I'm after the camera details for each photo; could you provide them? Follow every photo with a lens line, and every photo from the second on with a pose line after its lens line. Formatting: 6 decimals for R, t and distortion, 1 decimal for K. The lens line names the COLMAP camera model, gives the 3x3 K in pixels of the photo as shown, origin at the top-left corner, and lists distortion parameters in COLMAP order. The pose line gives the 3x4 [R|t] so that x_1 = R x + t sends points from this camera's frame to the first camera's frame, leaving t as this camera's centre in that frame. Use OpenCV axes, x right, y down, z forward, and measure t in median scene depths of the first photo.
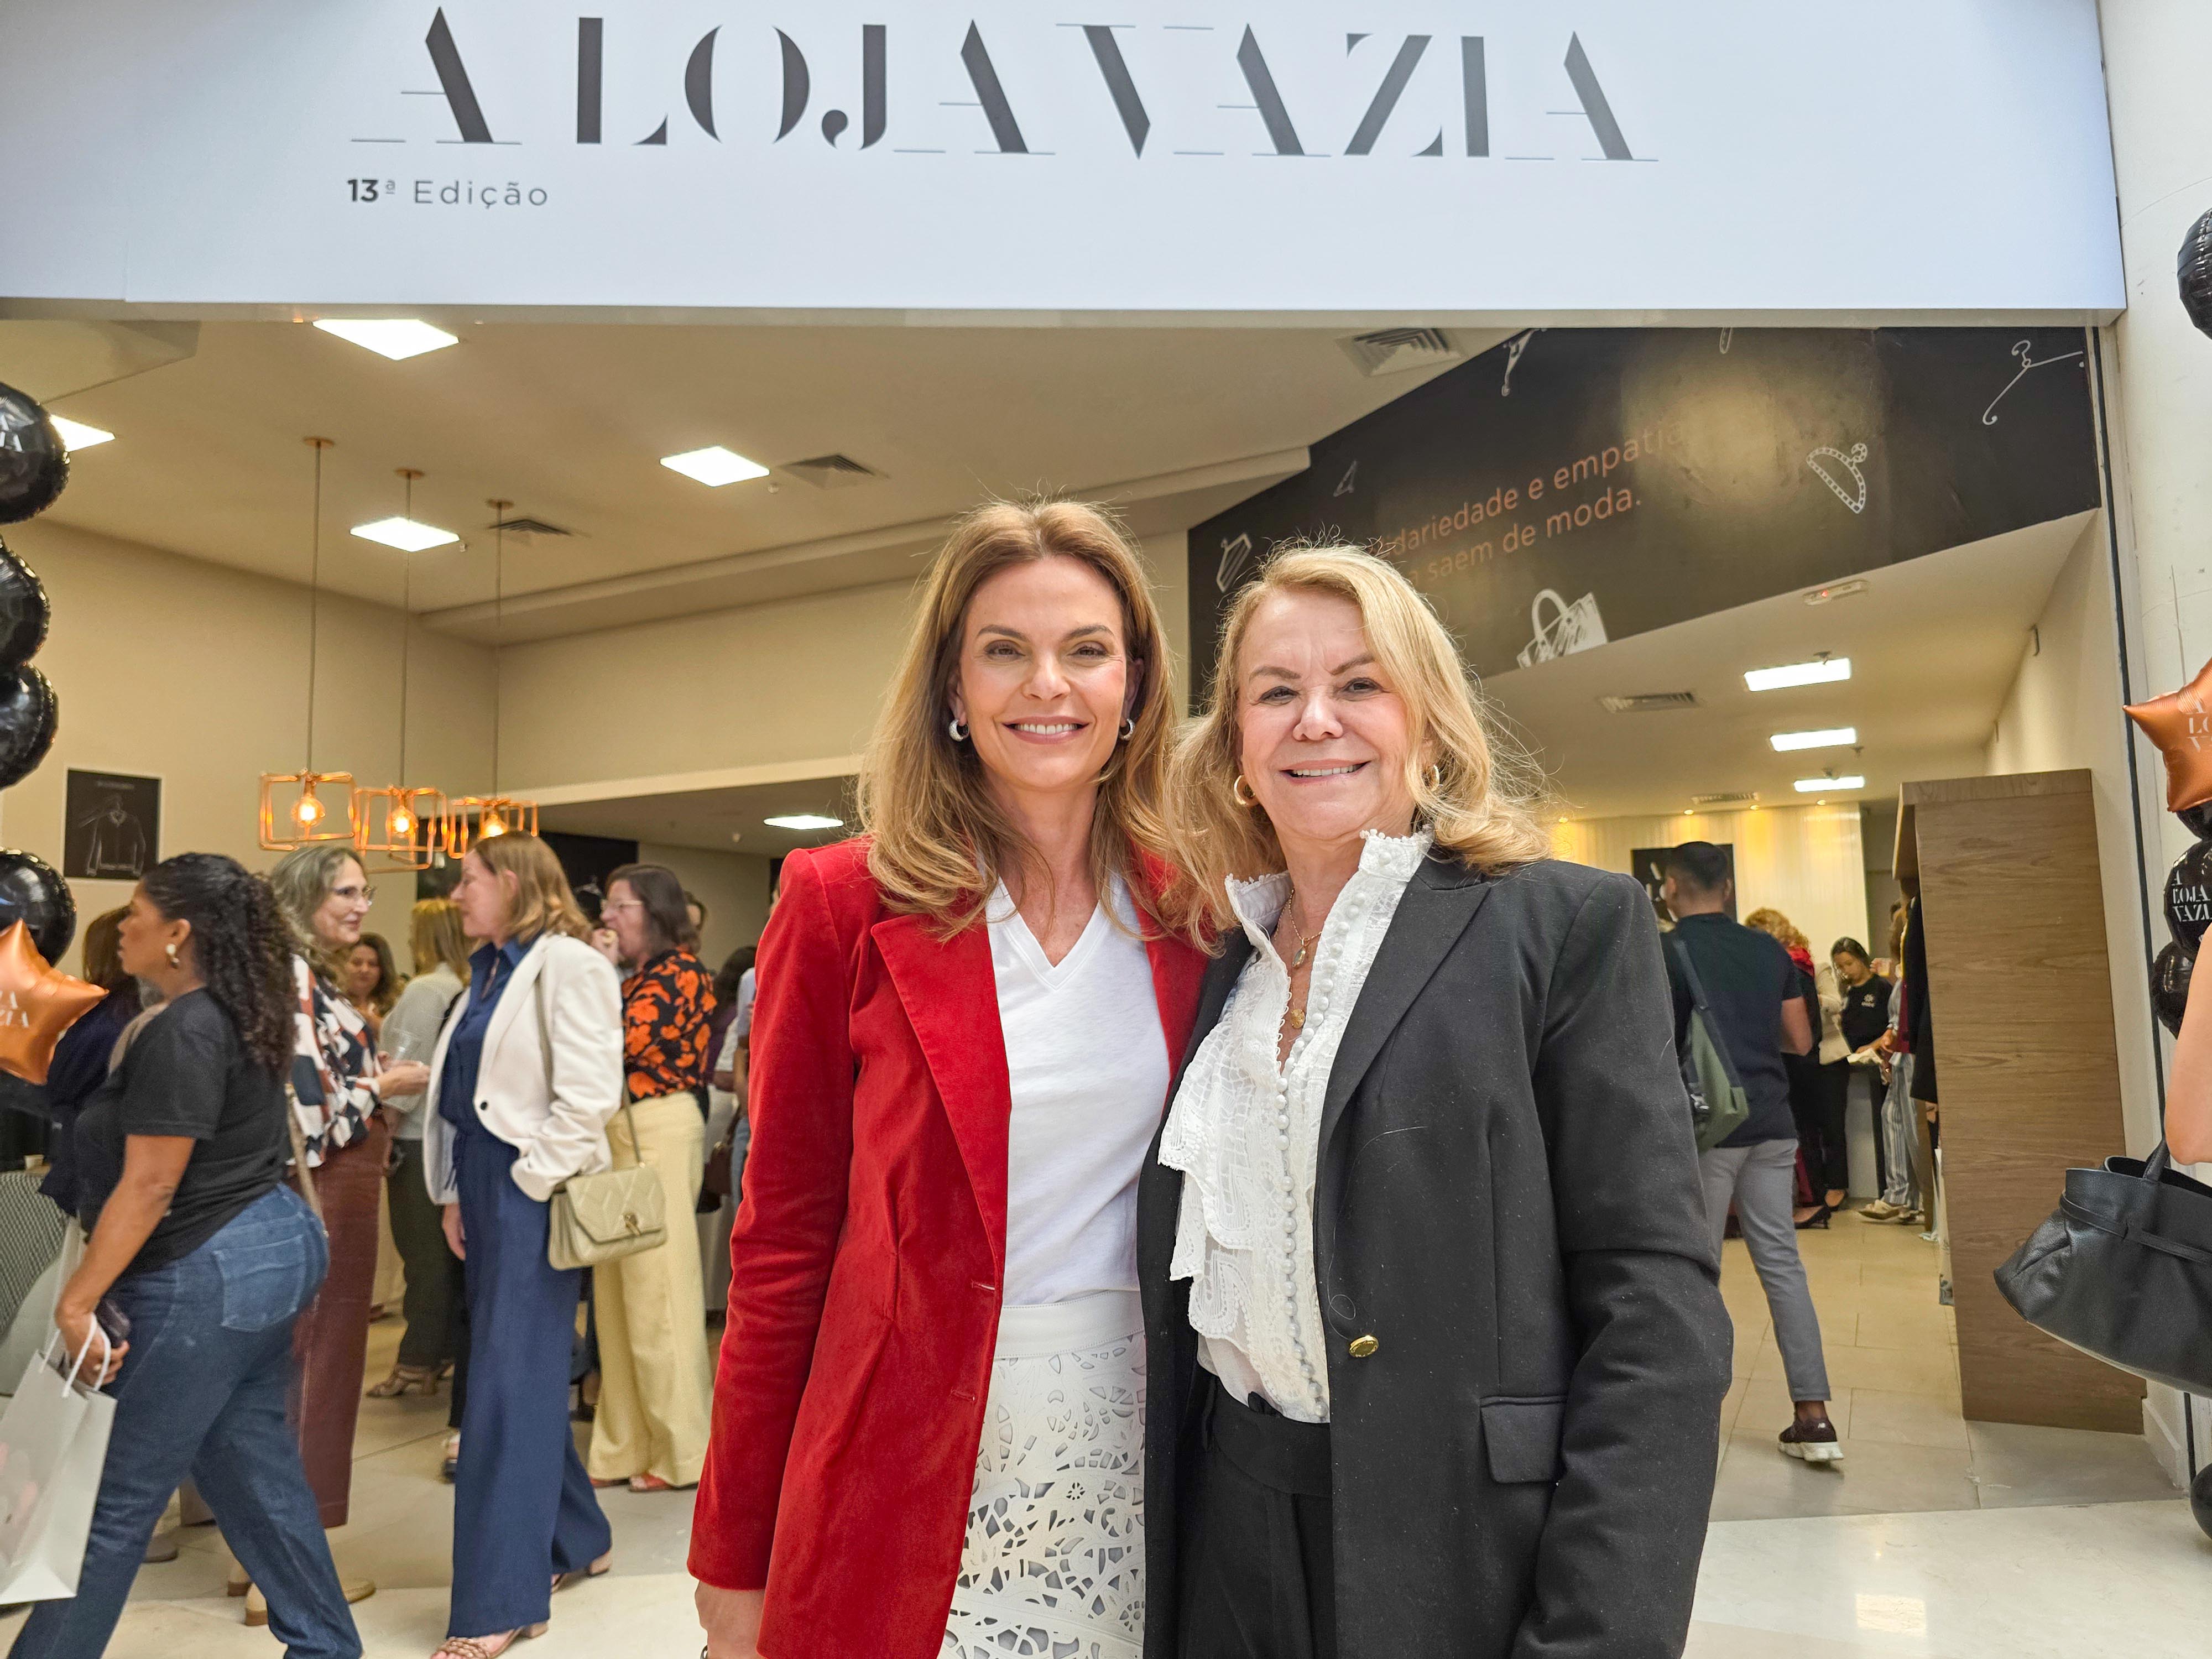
lens RADIAL K [[1586.2, 0, 1126.5], [0, 1586.2, 814.1], [0, 0, 1]] dist [0.026707, -0.025917]
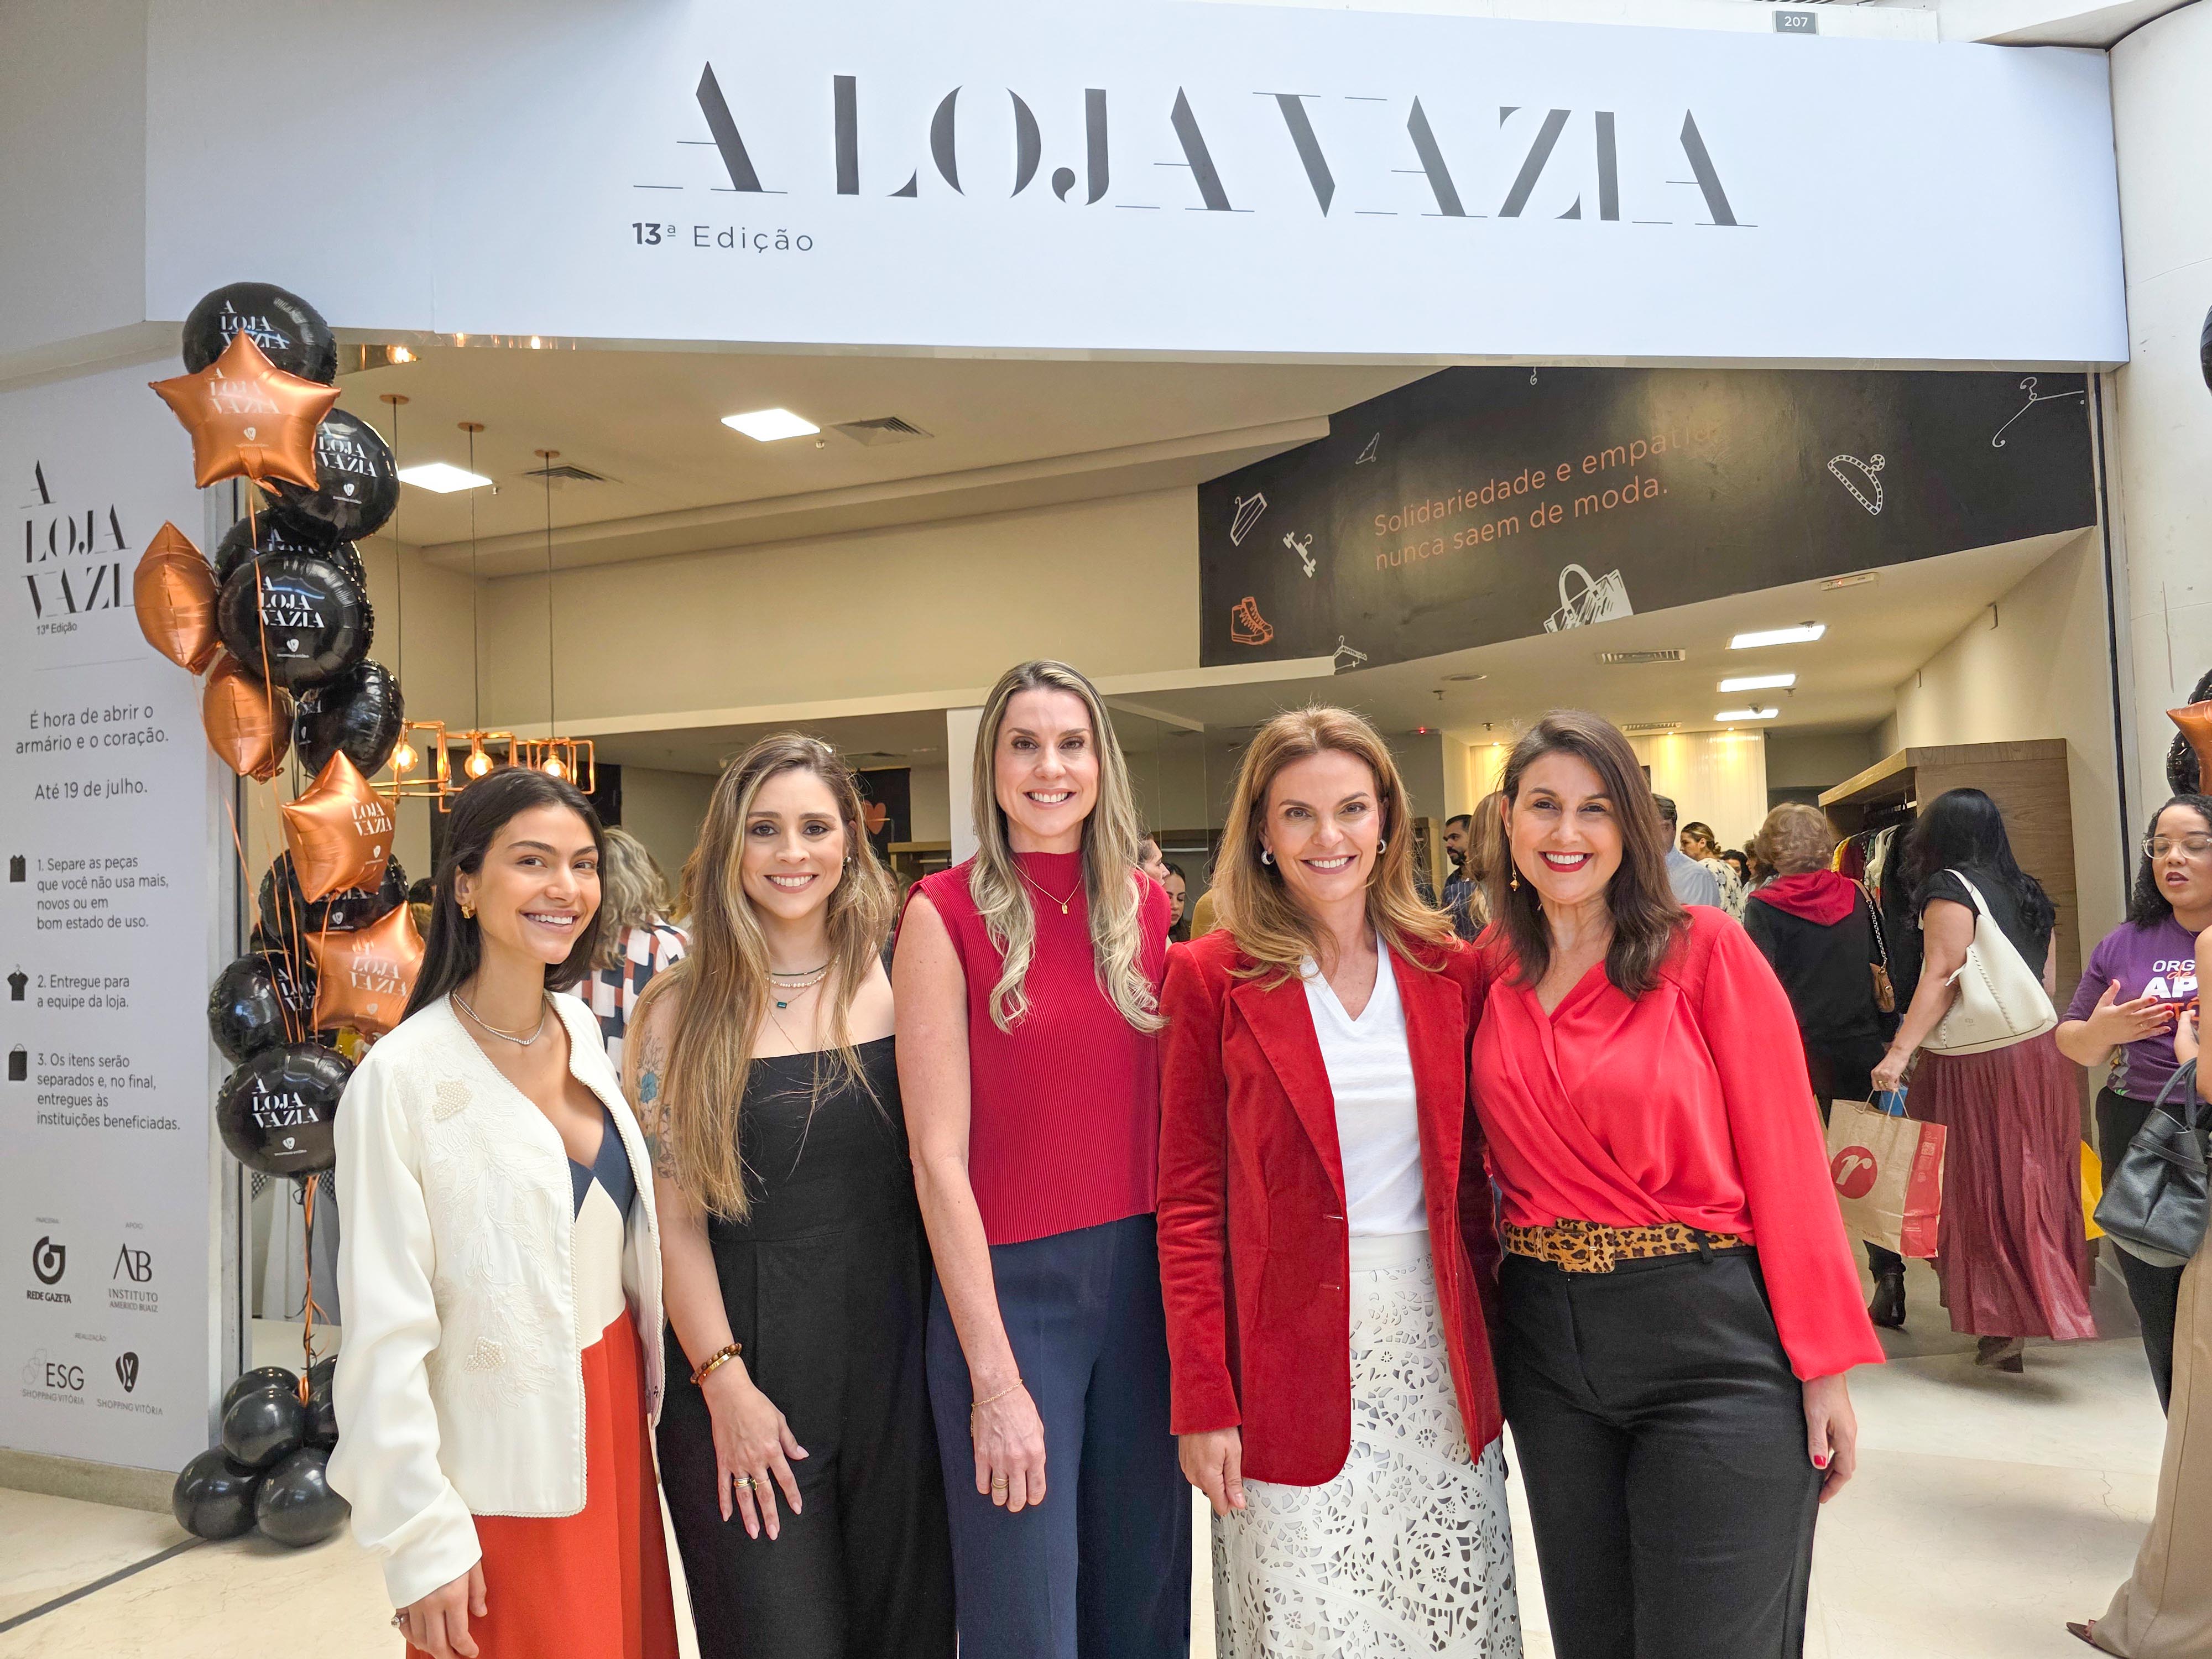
lens RADIAL K [[1586.2, 0, 1102.4], [0, 1586.2, 797.4], [0, 0, 1]] dist [0.026707, -0.025917]
pose [[0.996172, -0.004350, 0.087309, -0.169250], [-0.000471, 0.998479, 0.055130, -0.039875], [-0.087416, -0.054960, 0.994655, -0.095113]]
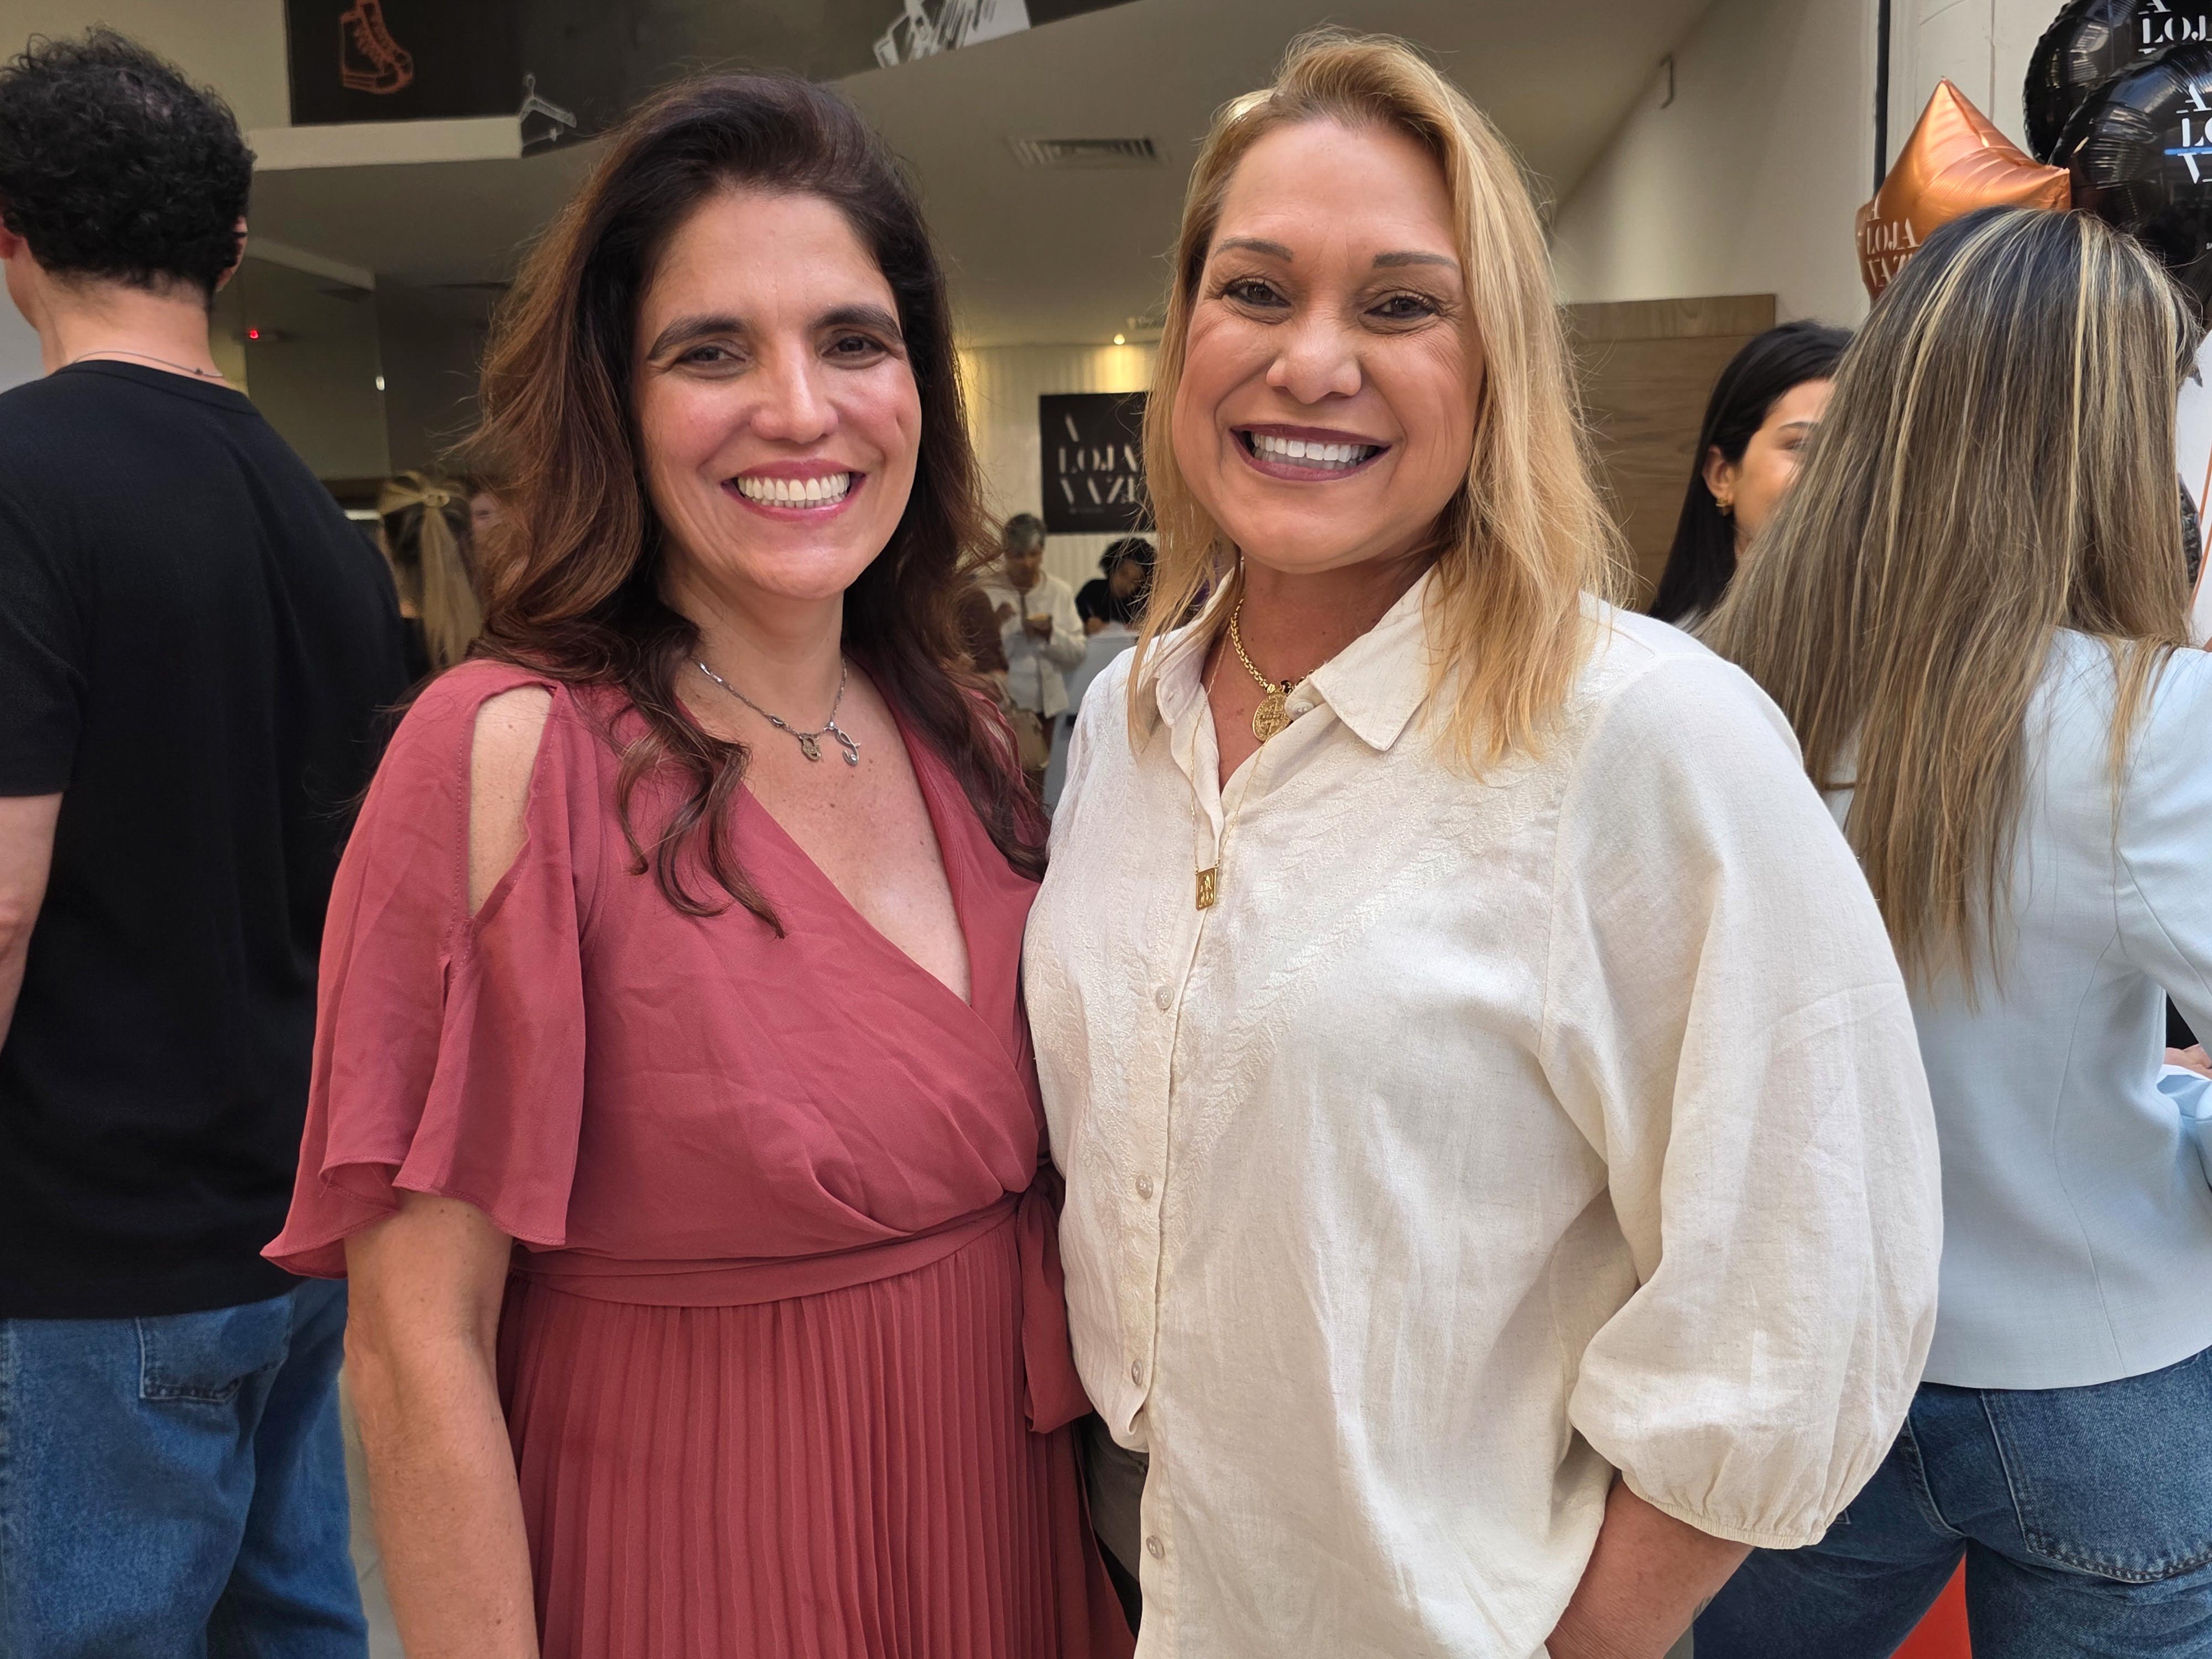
lens RADIAL K [[2112.1, 0, 1164.6], [0, 2112.1, 841.5], [0, 0, 1]] dist [0.022579, 0.000000]
pose [[0.930632, -0.048159, 0.362774, 0.059042], [-0.038650, 0.972825, 0.228294, -0.000526], [-0.363910, -0.226479, 0.903480, 0.234266]]
